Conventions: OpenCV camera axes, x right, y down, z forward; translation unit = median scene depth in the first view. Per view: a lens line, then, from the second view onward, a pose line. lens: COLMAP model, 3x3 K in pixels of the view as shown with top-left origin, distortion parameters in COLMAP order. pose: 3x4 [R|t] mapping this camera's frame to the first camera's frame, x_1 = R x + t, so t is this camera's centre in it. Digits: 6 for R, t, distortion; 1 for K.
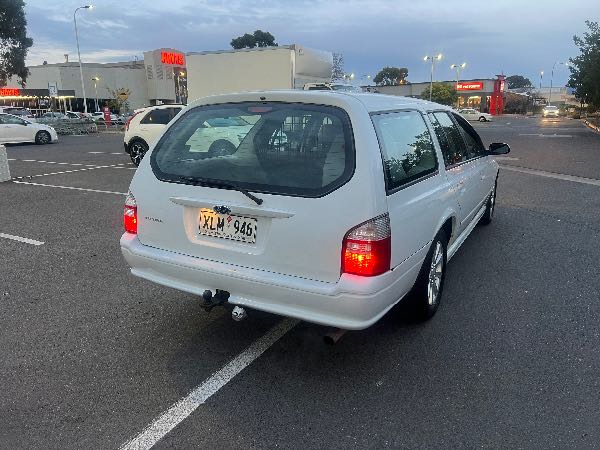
lens RADIAL K [[444.8, 0, 298.3], [0, 444.8, 226.7], [0, 0, 1]] dist [0.007899, -0.002334]
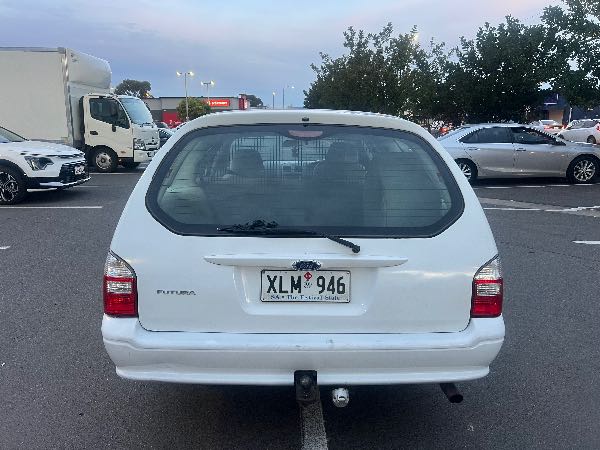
lens RADIAL K [[444.8, 0, 298.3], [0, 444.8, 226.7], [0, 0, 1]] dist [0.007899, -0.002334]
pose [[0.864794, -0.099264, 0.492218, -0.533488], [0.114040, 0.993476, -0.000011, -0.102233], [-0.489005, 0.056142, 0.870472, 0.333890]]
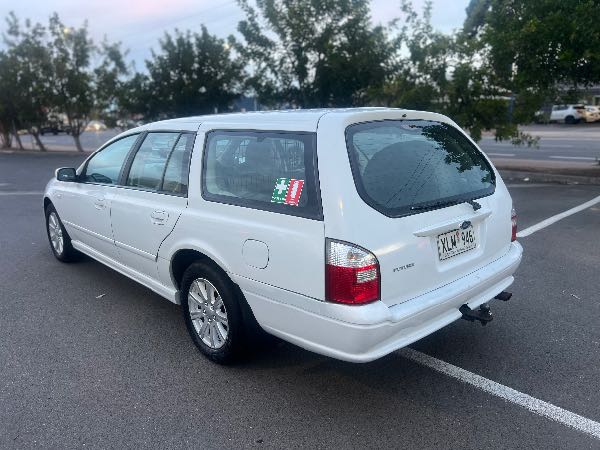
lens RADIAL K [[444.8, 0, 298.3], [0, 444.8, 226.7], [0, 0, 1]] dist [0.007899, -0.002334]
pose [[0.313359, -0.206887, 0.926825, -1.189644], [0.245918, 0.960366, 0.131229, -0.252148], [-0.917241, 0.186801, 0.351817, 0.961314]]
